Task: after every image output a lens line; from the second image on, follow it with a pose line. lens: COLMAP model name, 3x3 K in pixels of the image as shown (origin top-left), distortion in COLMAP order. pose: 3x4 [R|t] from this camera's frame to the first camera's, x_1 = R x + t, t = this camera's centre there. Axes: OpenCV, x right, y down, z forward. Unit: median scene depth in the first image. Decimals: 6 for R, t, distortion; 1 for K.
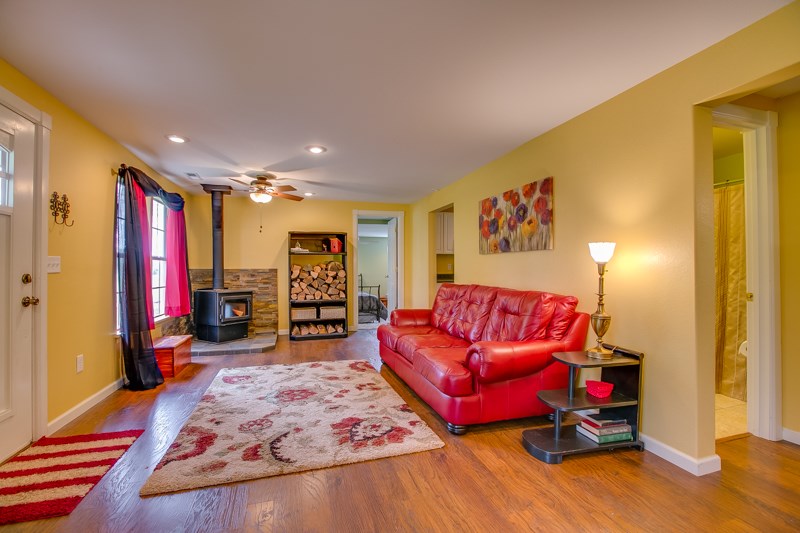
lens RADIAL K [[378.9, 0, 403.1], [0, 378.9, 266.7], [0, 0, 1]] dist [-0.002721, -0.000084]
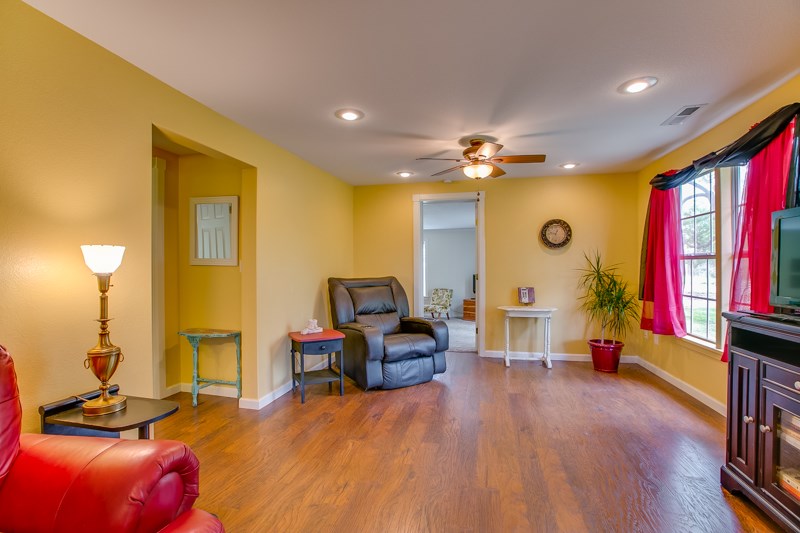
lens RADIAL K [[378.9, 0, 403.1], [0, 378.9, 266.7], [0, 0, 1]] dist [-0.002721, -0.000084]
pose [[-0.877399, 0.006802, 0.479712, -0.211205], [0.004369, 0.999971, -0.006187, -0.013005], [-0.479741, -0.003333, -0.877404, 0.981828]]
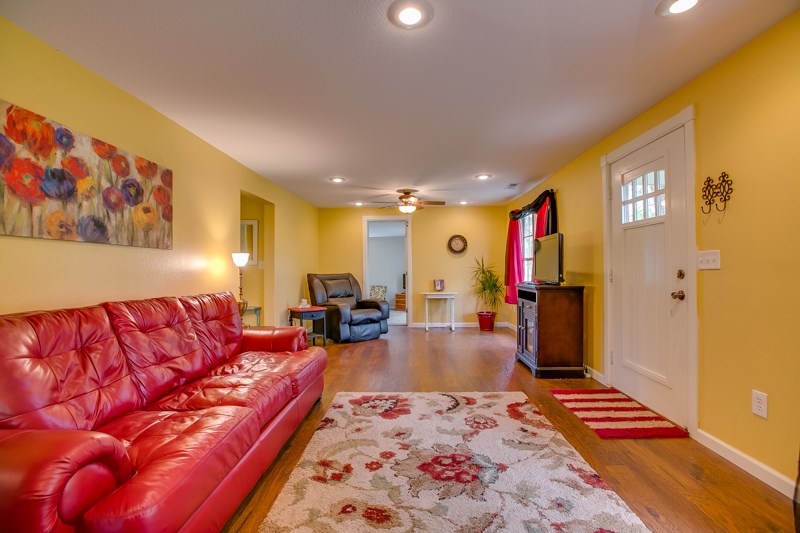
lens RADIAL K [[378.9, 0, 403.1], [0, 378.9, 266.7], [0, 0, 1]] dist [-0.002721, -0.000084]
pose [[-0.951150, 0.012545, 0.308475, -0.409129], [0.009115, 0.999880, -0.012558, 0.011223], [-0.308595, -0.009133, -0.951150, 1.635700]]
